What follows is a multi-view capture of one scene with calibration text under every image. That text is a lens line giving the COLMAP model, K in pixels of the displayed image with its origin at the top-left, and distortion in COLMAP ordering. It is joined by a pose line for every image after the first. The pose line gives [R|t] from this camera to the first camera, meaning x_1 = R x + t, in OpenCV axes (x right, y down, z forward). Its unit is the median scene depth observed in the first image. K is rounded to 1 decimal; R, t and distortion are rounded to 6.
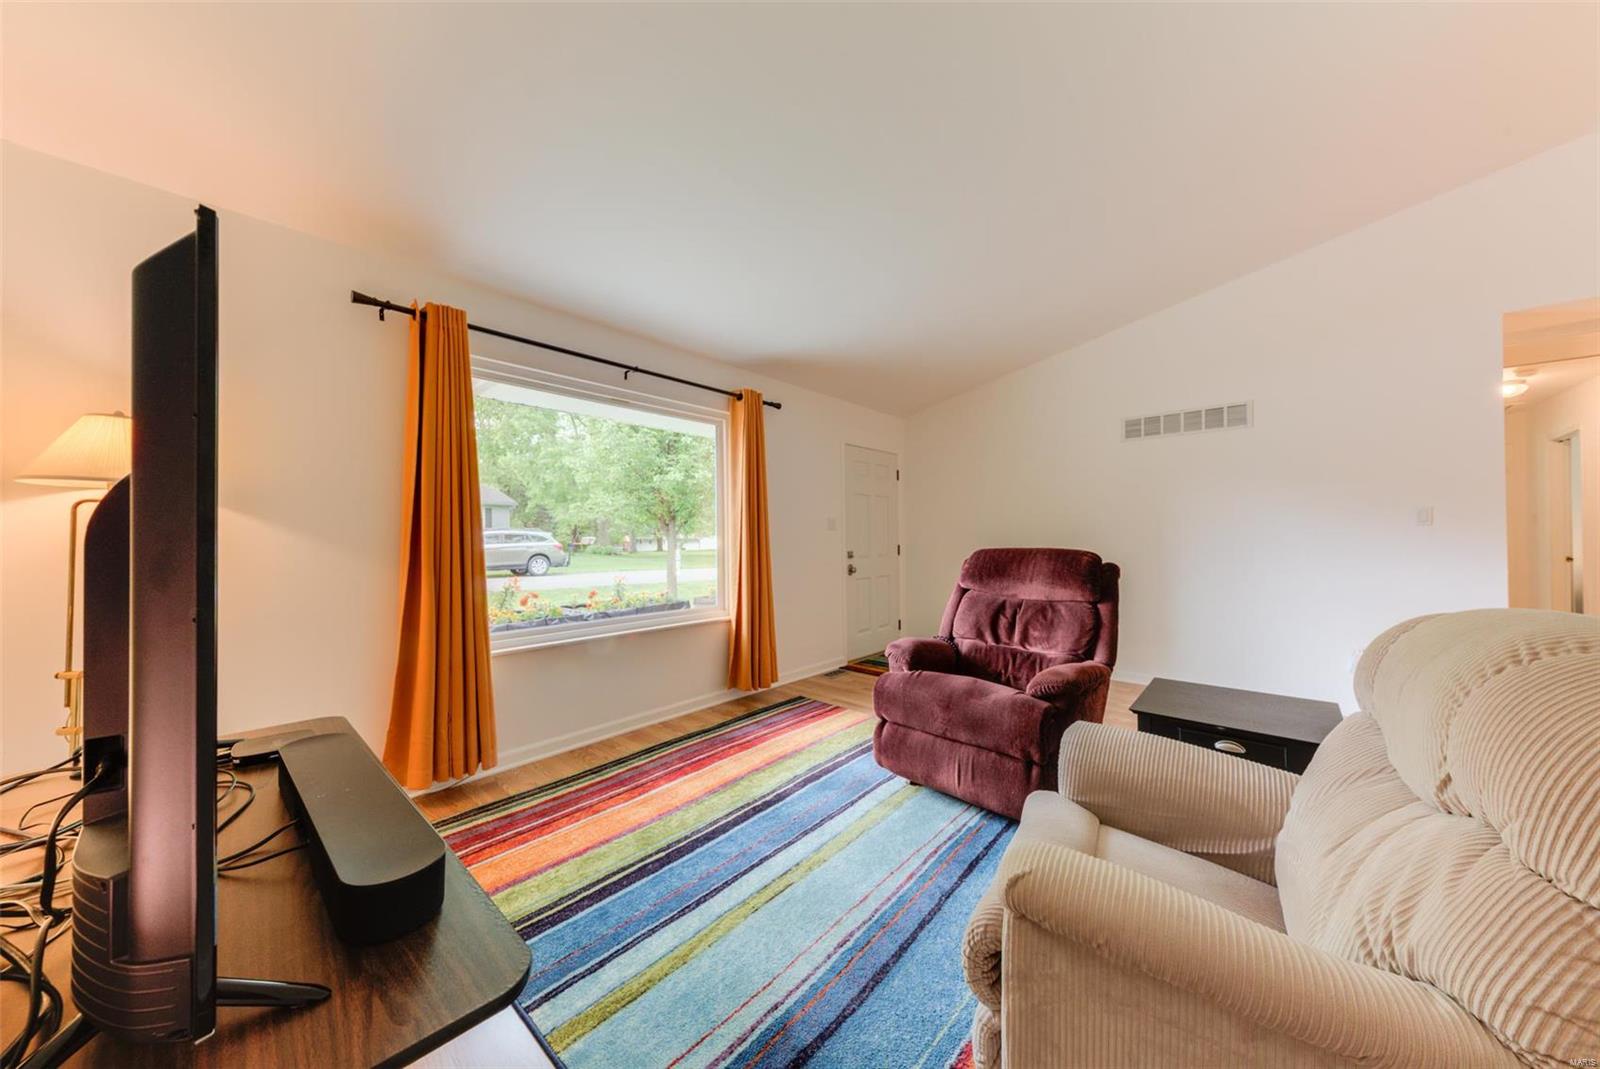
lens RADIAL K [[539.9, 0, 798.4], [0, 539.9, 535.1], [0, 0, 1]] dist [0.015865, -0.000175]
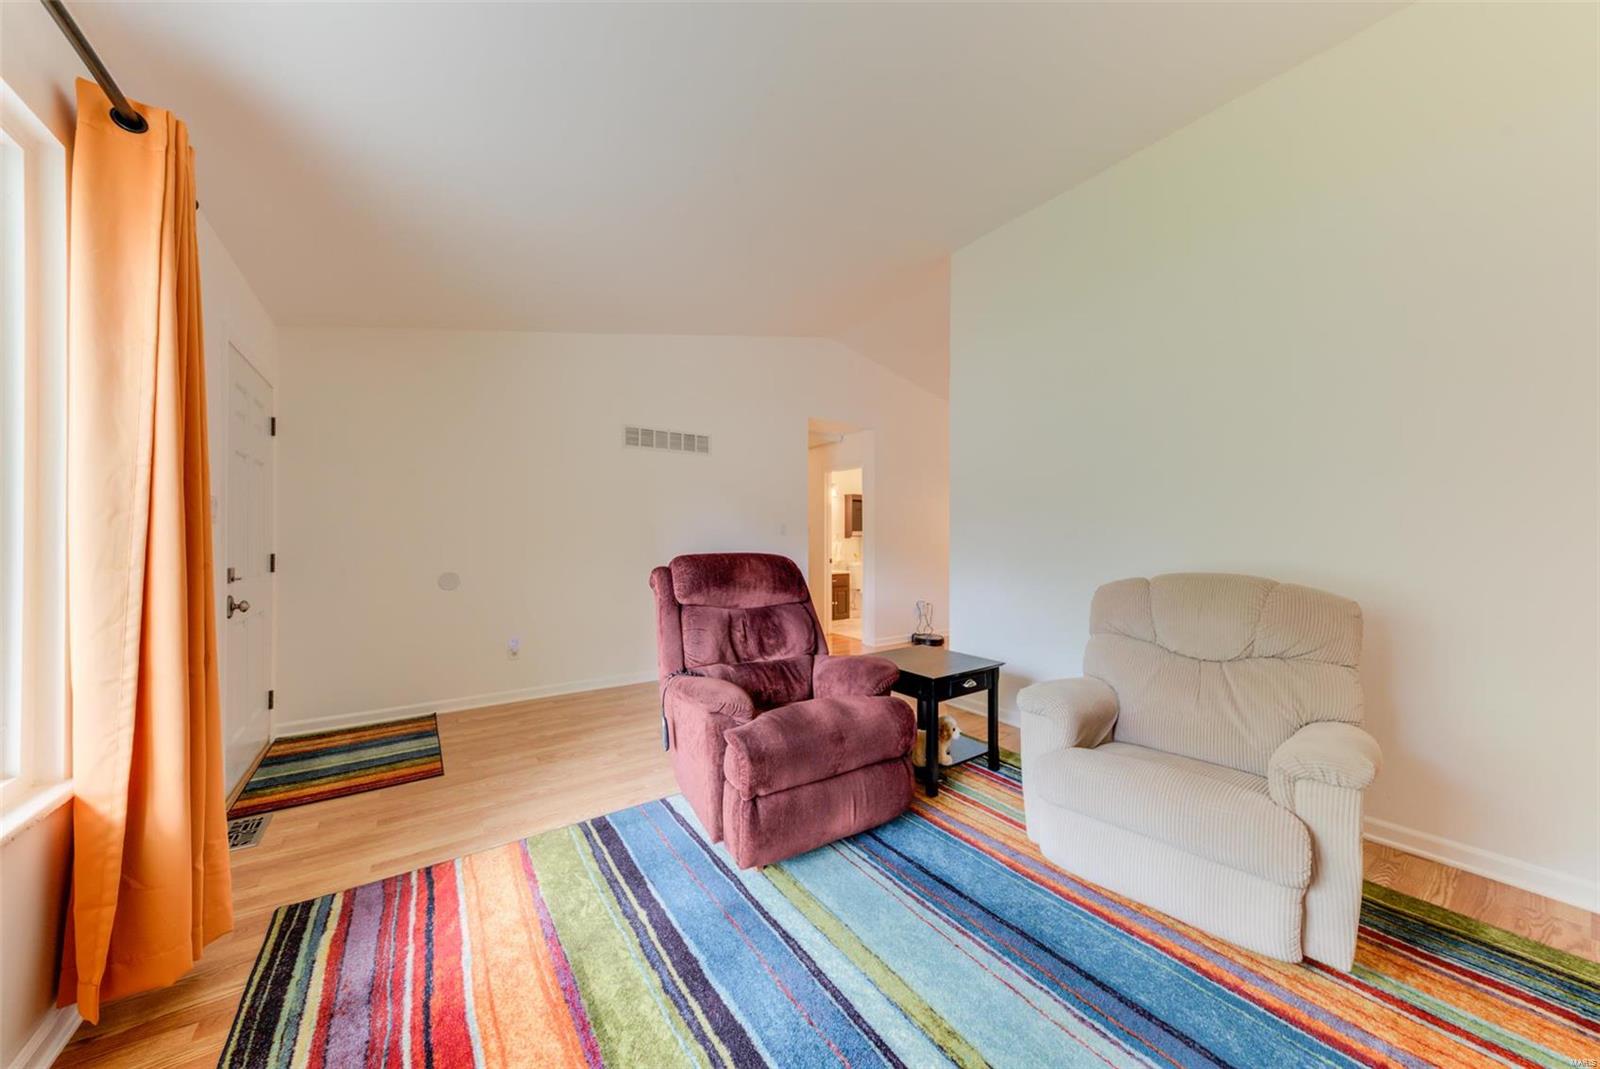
lens RADIAL K [[539.9, 0, 798.4], [0, 539.9, 535.1], [0, 0, 1]] dist [0.015865, -0.000175]
pose [[0.223305, 0.016324, 0.974612, -0.450171], [-0.008202, 0.999856, -0.014868, 0.005601], [-0.974714, -0.004674, 0.223407, 0.672907]]
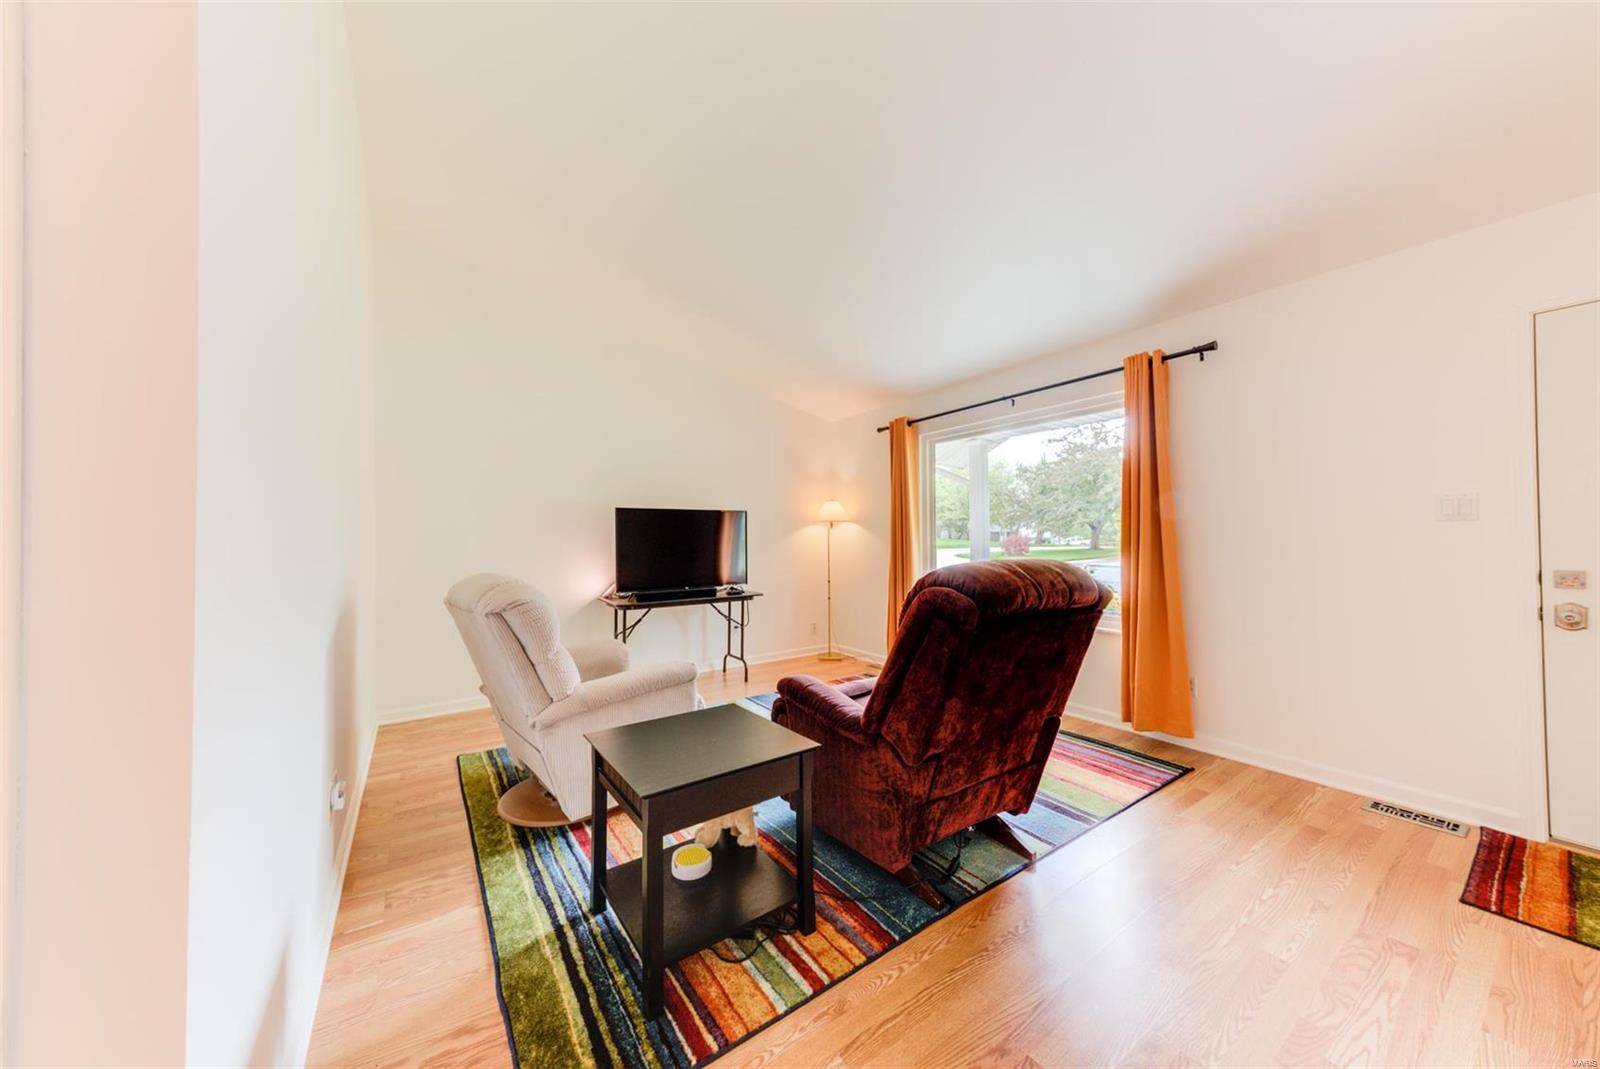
lens RADIAL K [[539.9, 0, 798.4], [0, 539.9, 535.1], [0, 0, 1]] dist [0.015865, -0.000175]
pose [[-0.231058, -0.001419, -0.972939, 1.065039], [0.012828, 0.999908, -0.004505, -0.004298], [0.972855, -0.013521, -0.231018, 0.904654]]
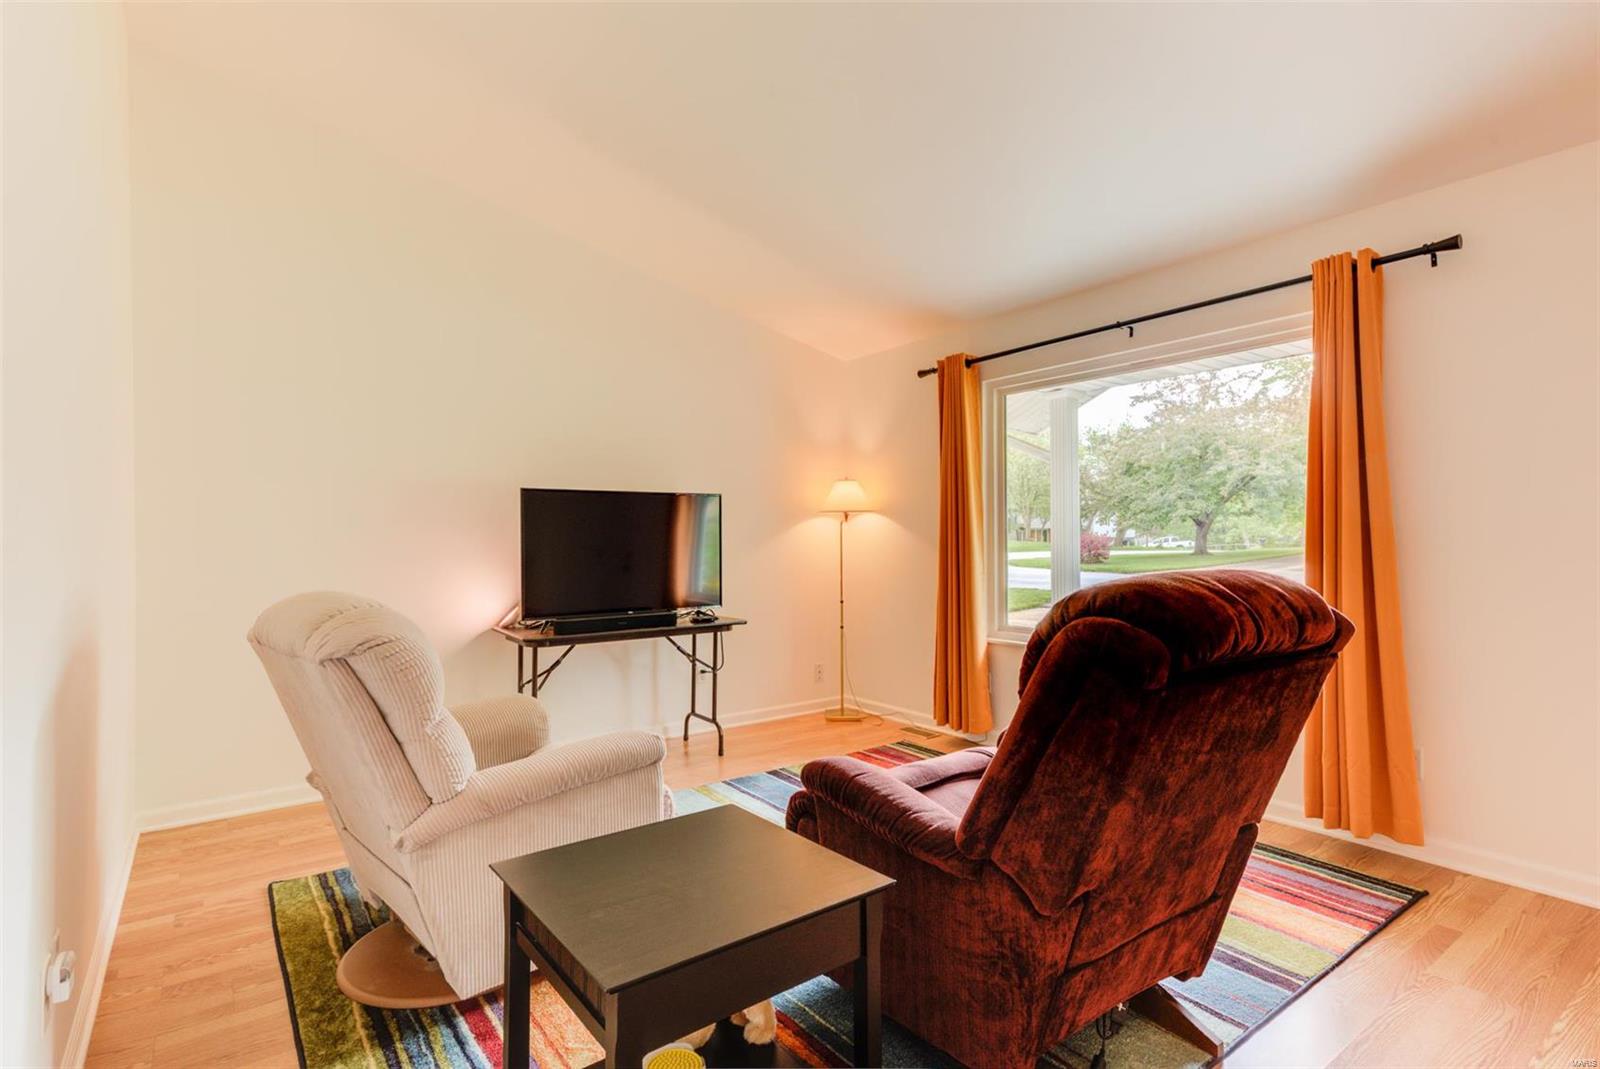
lens RADIAL K [[782.2, 0, 800.0], [0, 782.2, 534.5], [0, 0, 1]] dist [0.019498, -0.000792]
pose [[-0.197792, 0.000155, -0.980244, 1.003469], [0.010225, 0.999946, -0.001905, -0.003489], [0.980191, -0.010400, -0.197783, 0.837096]]
